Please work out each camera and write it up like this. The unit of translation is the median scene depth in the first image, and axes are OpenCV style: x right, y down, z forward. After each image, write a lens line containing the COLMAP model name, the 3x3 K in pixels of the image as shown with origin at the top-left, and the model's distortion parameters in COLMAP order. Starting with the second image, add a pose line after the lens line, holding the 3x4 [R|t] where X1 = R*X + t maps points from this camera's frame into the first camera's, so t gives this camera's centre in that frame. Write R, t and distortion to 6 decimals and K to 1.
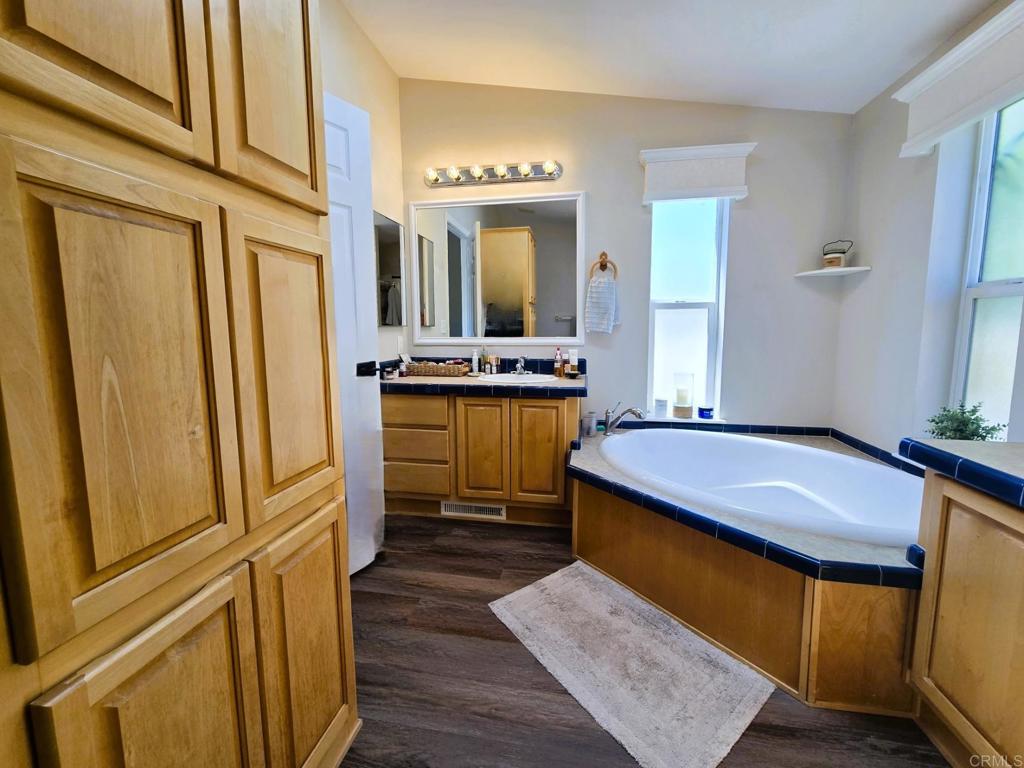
lens RADIAL K [[422.0, 0, 509.1], [0, 422.0, 370.2], [0, 0, 1]] dist [-0.014116, 0.005177]
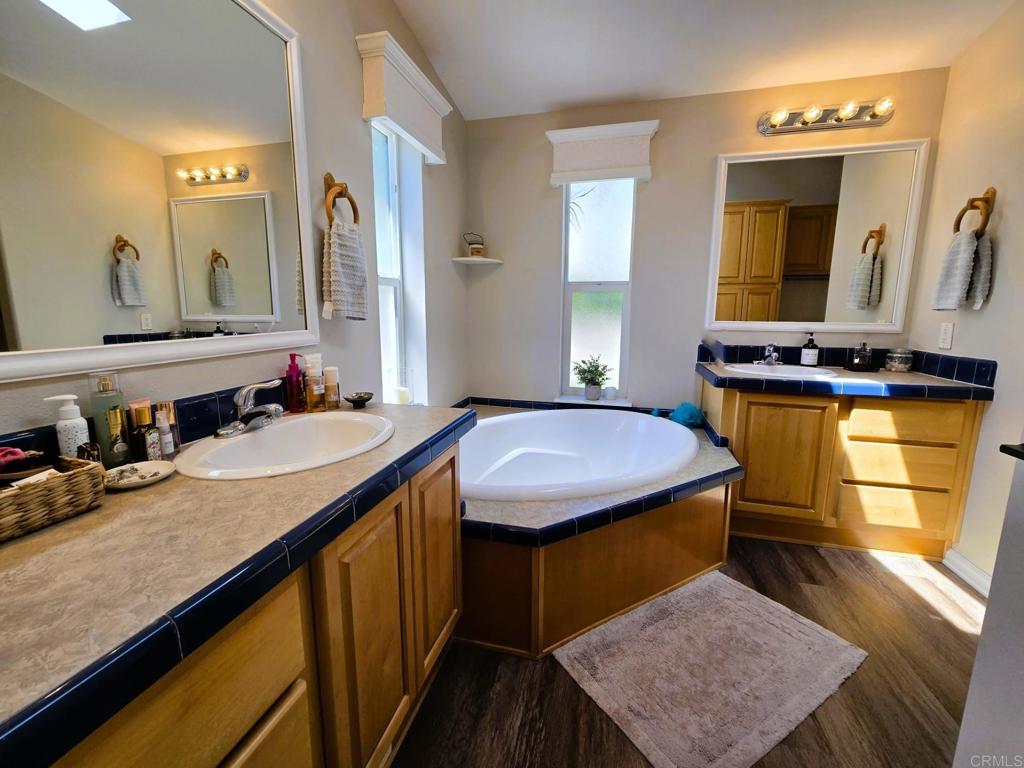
lens RADIAL K [[422.0, 0, 509.1], [0, 422.0, 370.2], [0, 0, 1]] dist [-0.014116, 0.005177]
pose [[0.075012, -0.138134, 0.987569, -0.459932], [0.101839, 0.986242, 0.130213, -0.098343], [-0.991969, 0.090805, 0.088048, 0.990623]]
